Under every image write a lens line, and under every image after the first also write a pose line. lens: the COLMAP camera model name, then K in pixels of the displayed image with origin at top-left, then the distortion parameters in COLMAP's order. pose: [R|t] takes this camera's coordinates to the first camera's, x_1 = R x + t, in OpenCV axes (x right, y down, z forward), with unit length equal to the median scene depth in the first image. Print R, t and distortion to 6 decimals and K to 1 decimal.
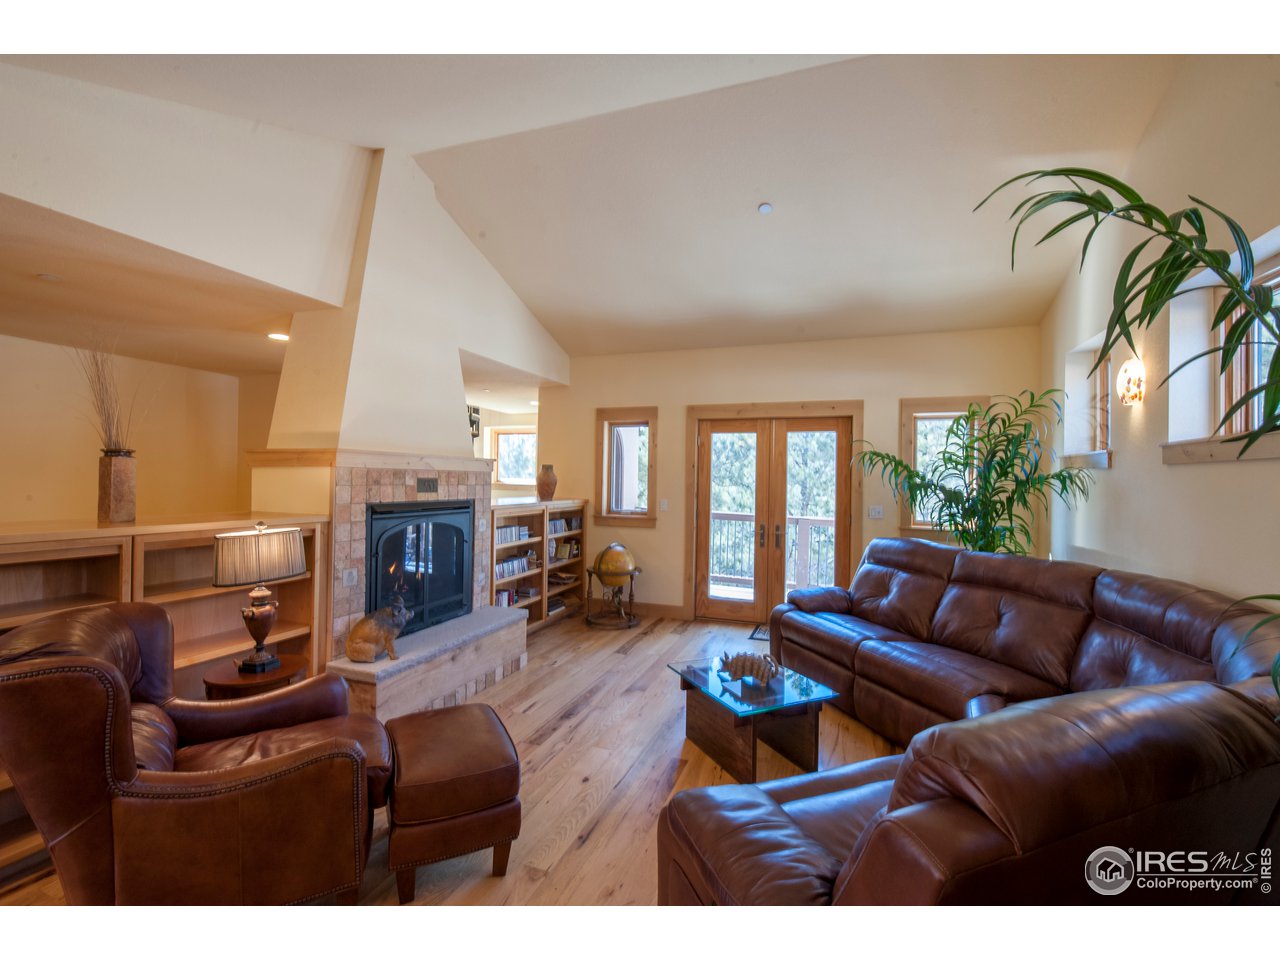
lens RADIAL K [[533.4, 0, 643.5], [0, 533.4, 478.9], [0, 0, 1]] dist [0.002774, 0.000109]
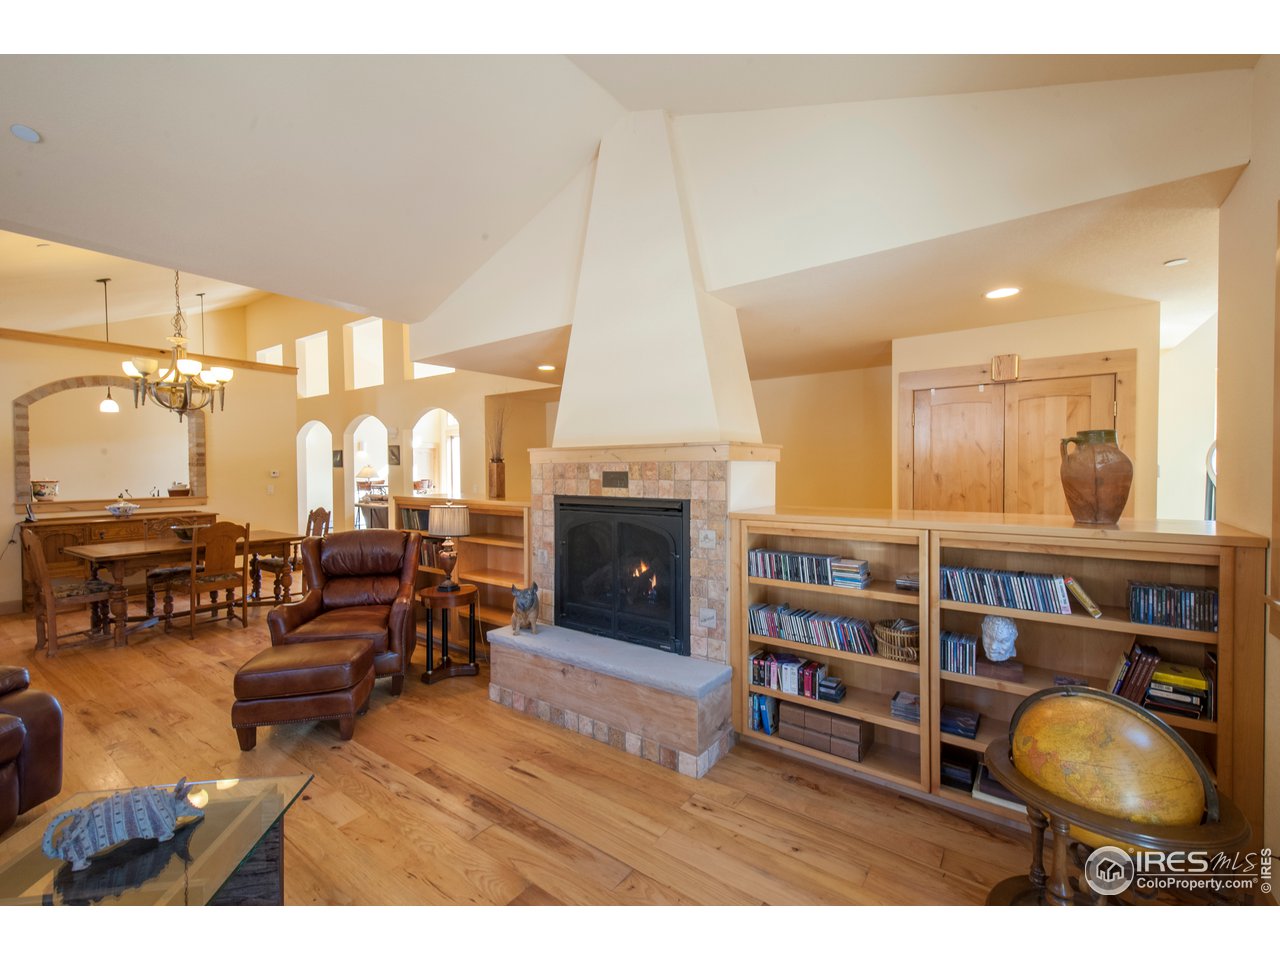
lens RADIAL K [[533.4, 0, 646.6], [0, 533.4, 480.1], [0, 0, 1]] dist [0.002774, 0.000109]
pose [[-0.273282, -0.002852, -0.961930, 0.430356], [-0.000084, 0.999996, -0.002941, 0.015396], [0.961934, -0.000723, -0.273281, 1.266939]]
